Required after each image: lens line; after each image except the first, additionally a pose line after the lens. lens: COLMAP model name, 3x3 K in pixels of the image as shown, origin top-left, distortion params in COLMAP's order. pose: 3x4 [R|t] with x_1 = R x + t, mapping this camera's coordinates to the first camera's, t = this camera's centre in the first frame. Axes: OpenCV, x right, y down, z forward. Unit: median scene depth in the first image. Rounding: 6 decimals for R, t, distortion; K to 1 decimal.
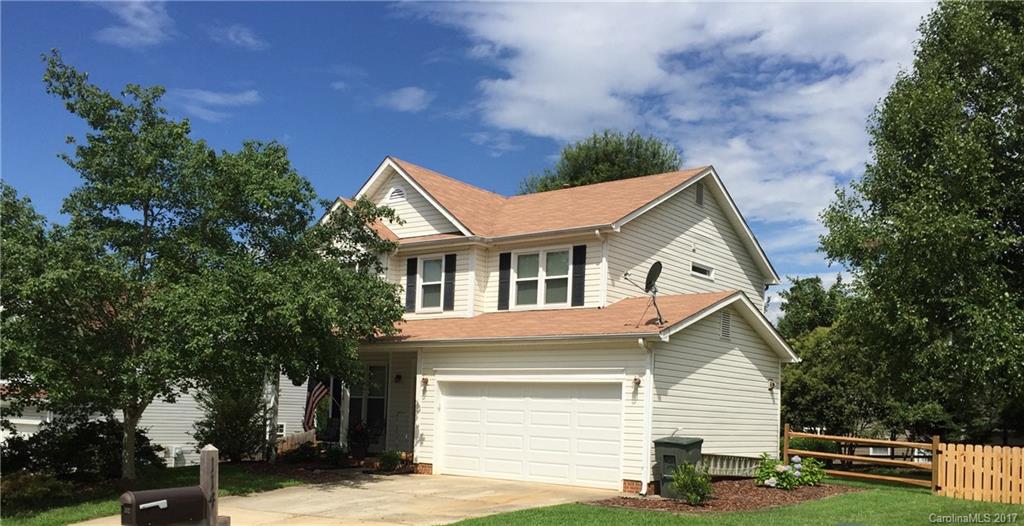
lens RADIAL K [[898.0, 0, 514.7], [0, 898.0, 401.8], [0, 0, 1]] dist [0.035265, -0.016288]
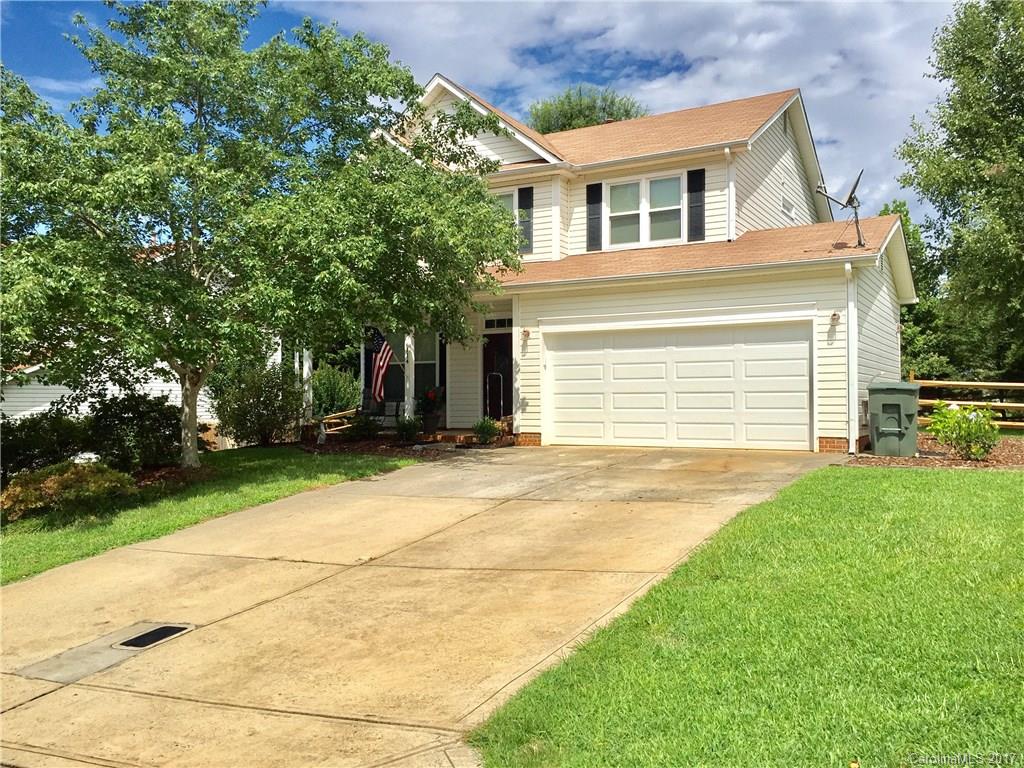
lens RADIAL K [[871.9, 0, 512.0], [0, 871.9, 384.0], [0, 0, 1]] dist [0.096080, -0.139302]
pose [[0.989015, -0.038183, 0.142798, -0.222297], [0.038527, 0.999257, 0.000355, 0.021598], [-0.142706, 0.005151, 0.989752, 0.197609]]
